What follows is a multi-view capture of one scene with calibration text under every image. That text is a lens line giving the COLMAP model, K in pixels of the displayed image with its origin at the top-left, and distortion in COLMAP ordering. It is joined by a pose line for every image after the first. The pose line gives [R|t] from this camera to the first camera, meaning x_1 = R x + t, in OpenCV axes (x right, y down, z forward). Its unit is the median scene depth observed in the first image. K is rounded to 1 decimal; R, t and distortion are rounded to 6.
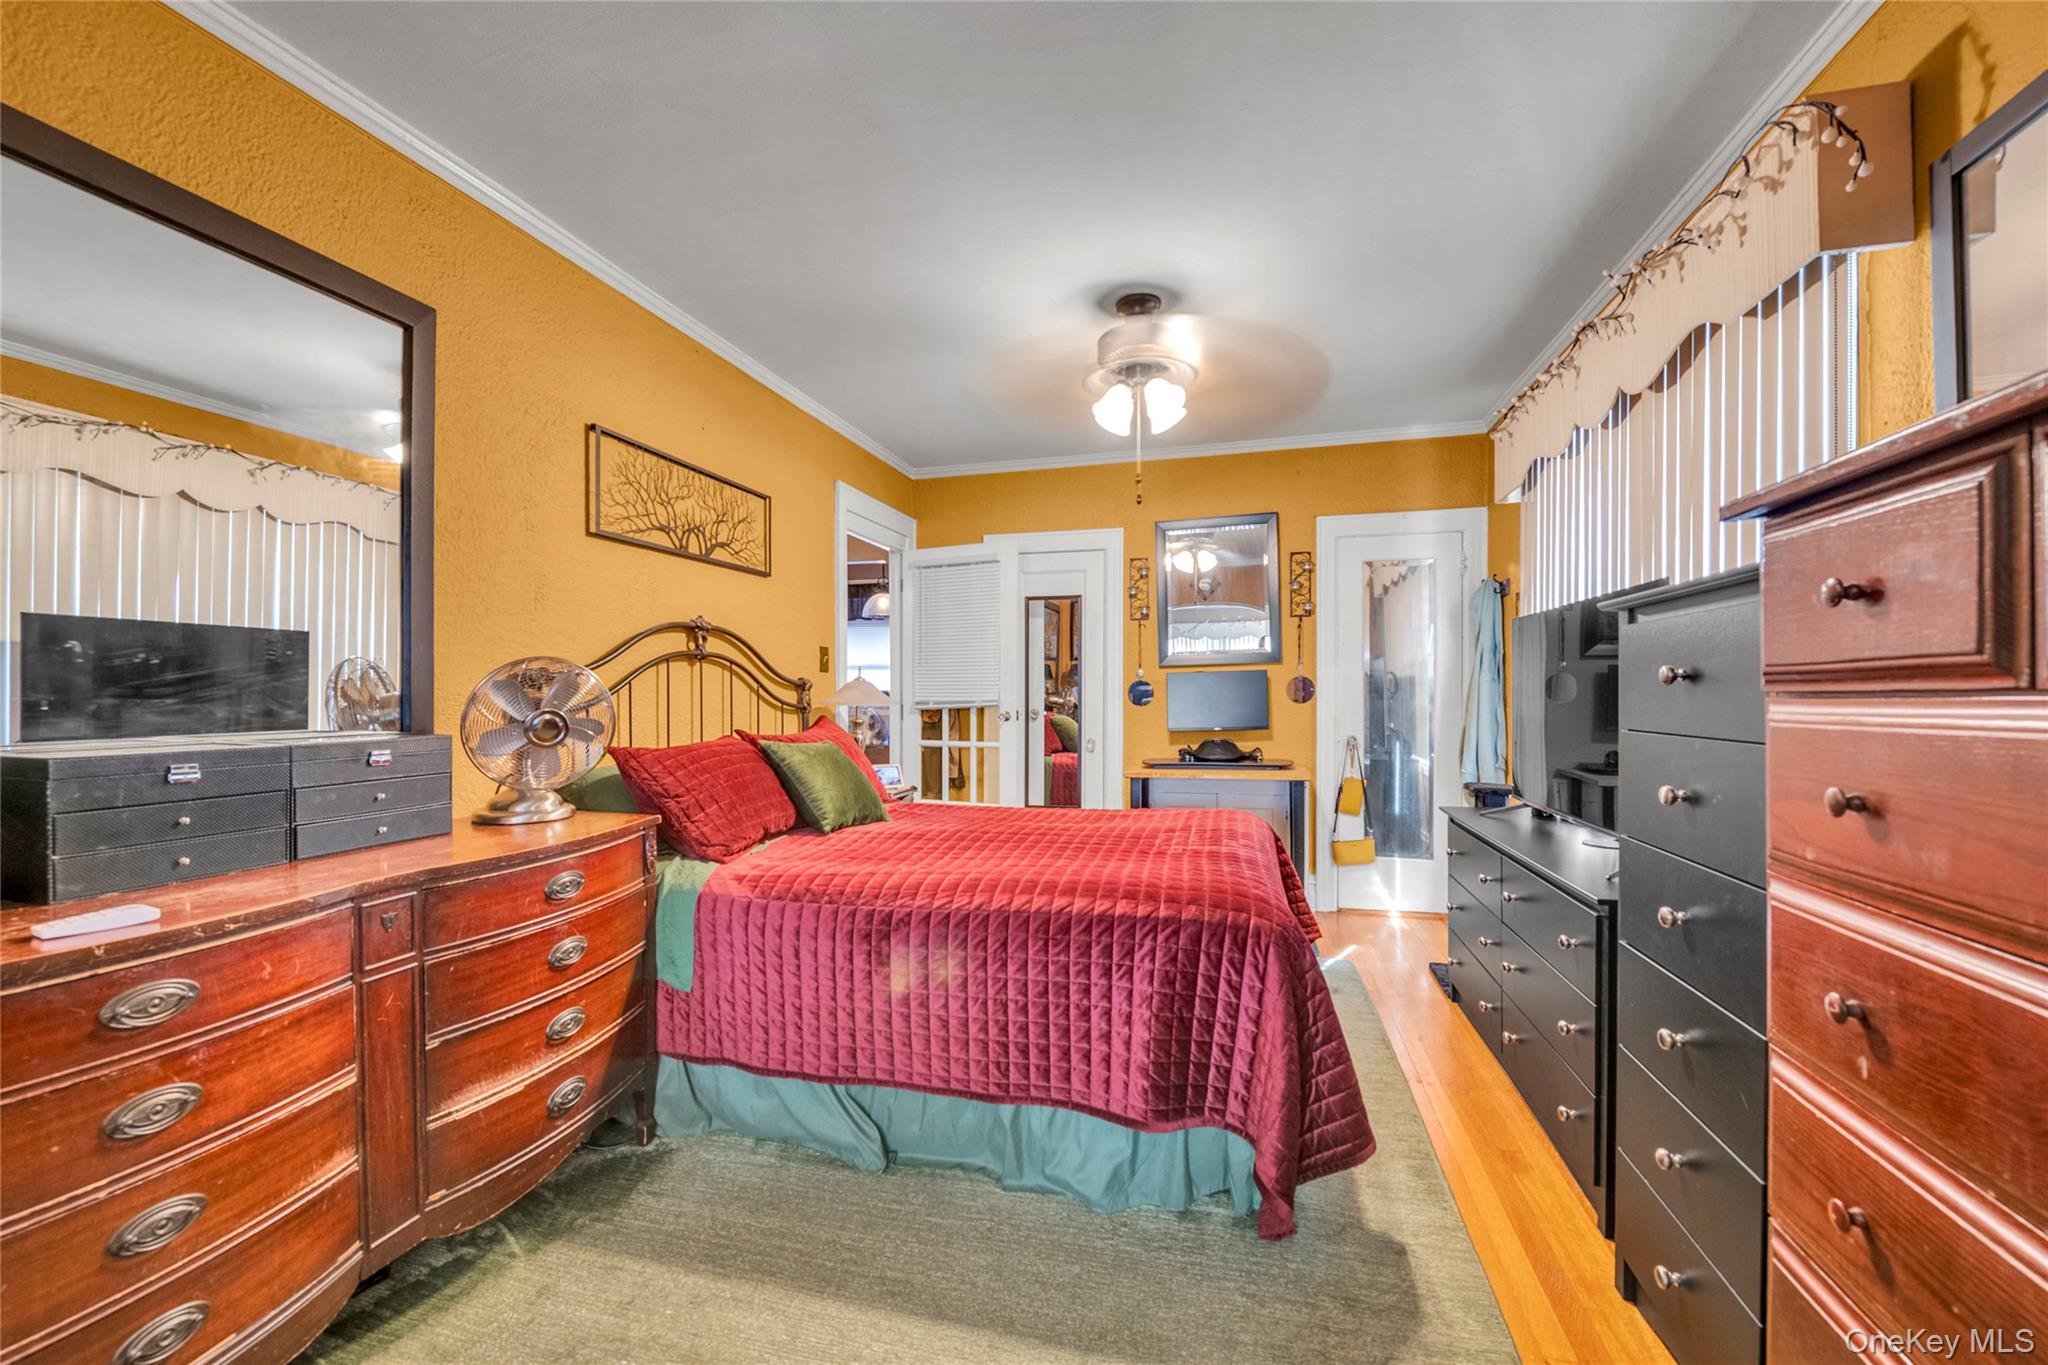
lens RADIAL K [[826.5, 0, 1024.0], [0, 826.5, 682.5], [0, 0, 1]] dist [-0.011275, -0.000889]
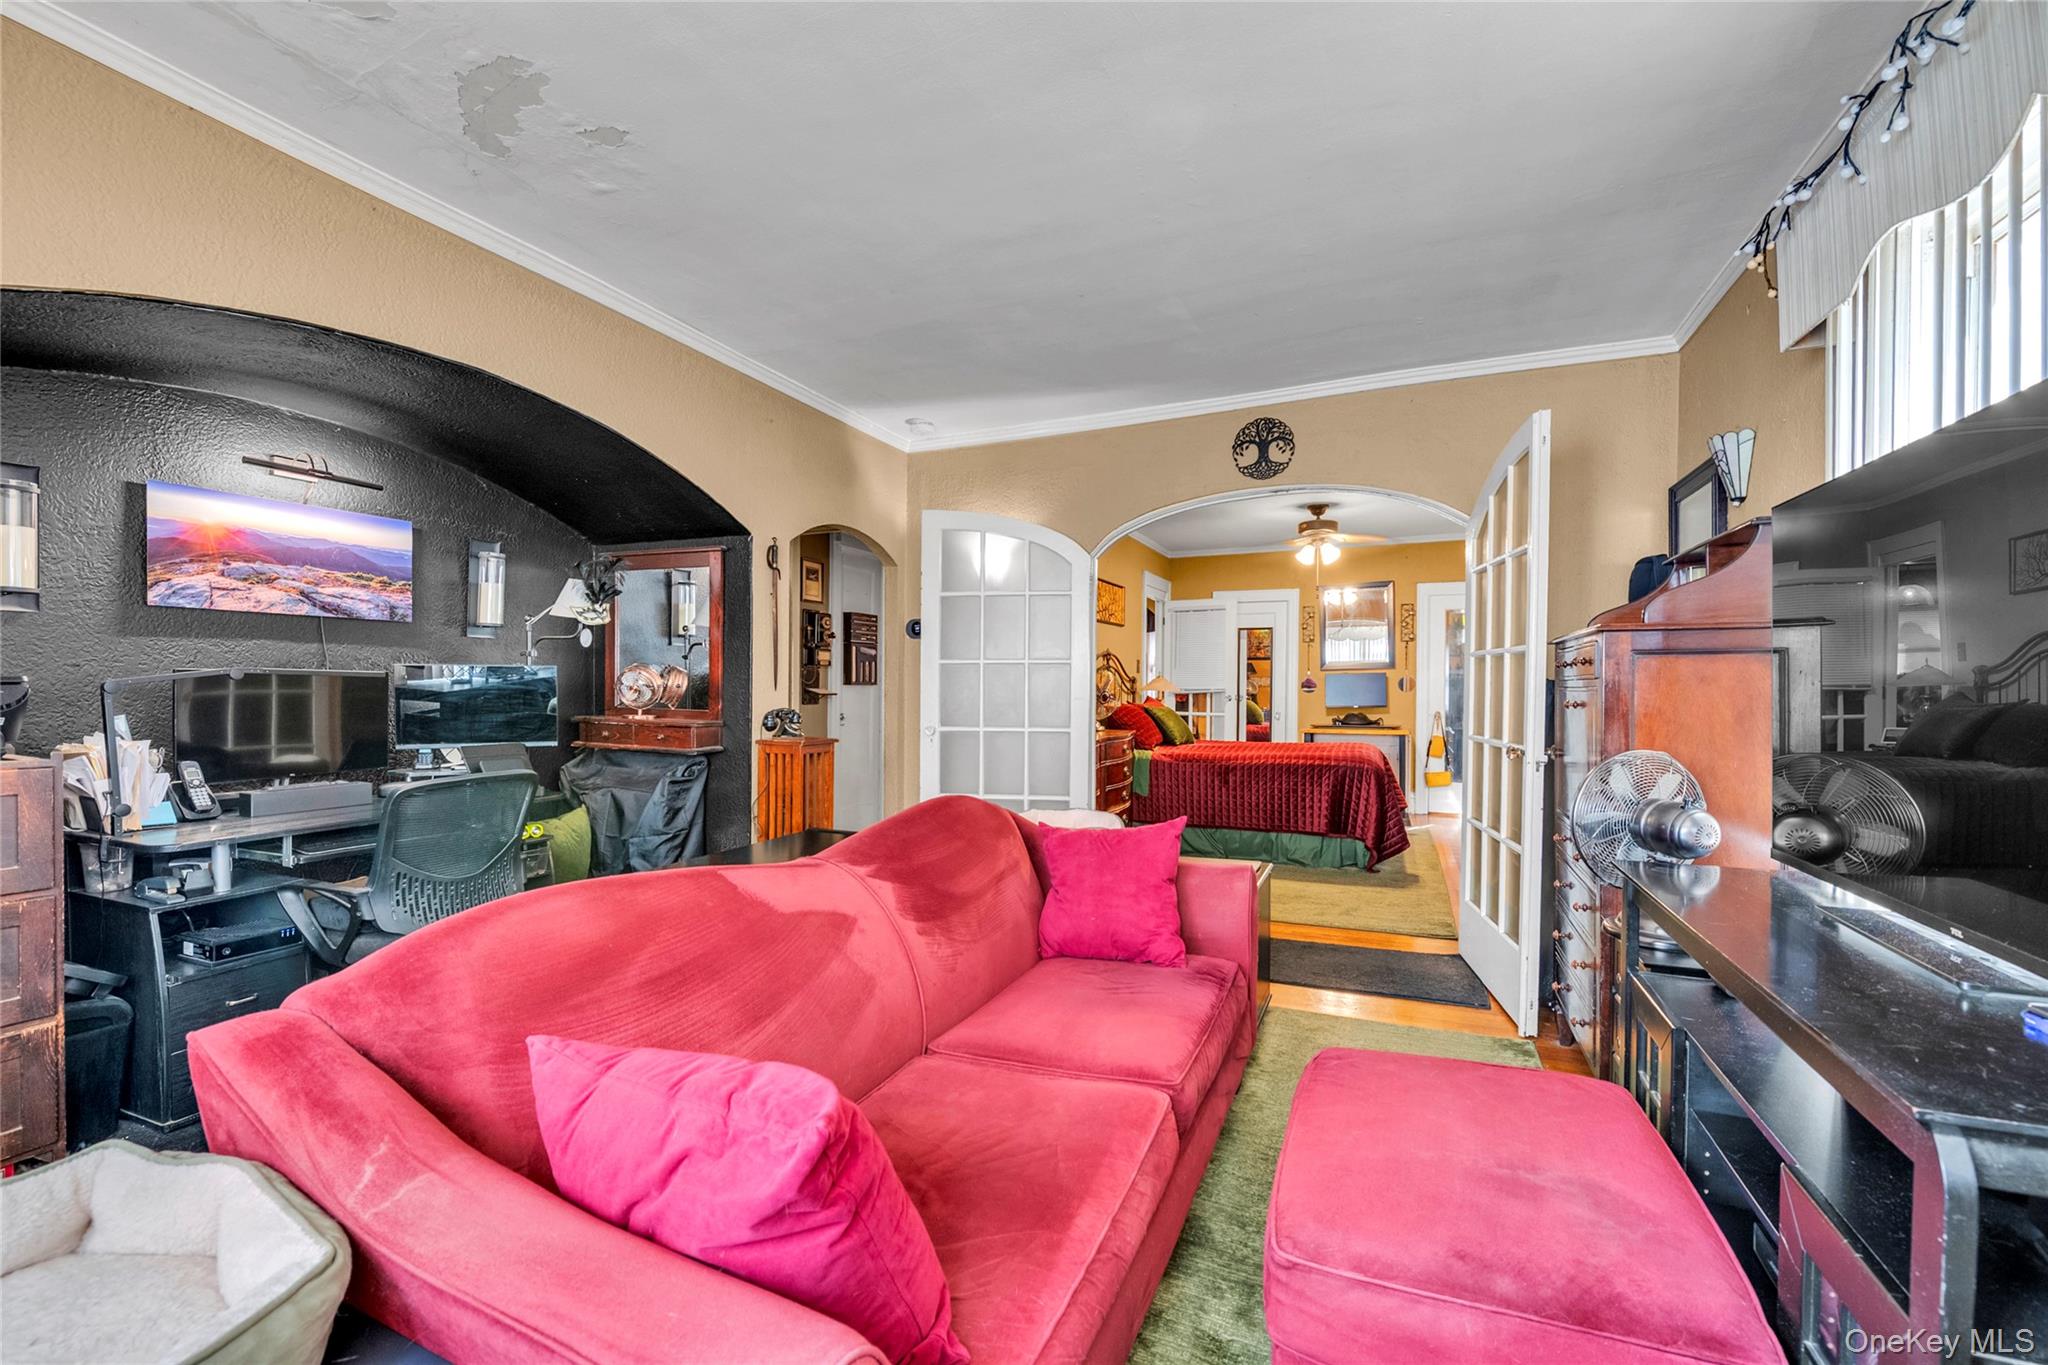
lens RADIAL K [[826.5, 0, 1024.0], [0, 826.5, 682.5], [0, 0, 1]] dist [-0.011275, -0.000889]
pose [[0.987625, 0.008378, -0.156607, -0.190766], [-0.006236, 0.999880, 0.014162, -0.014901], [0.156707, -0.013010, 0.987559, -0.854590]]
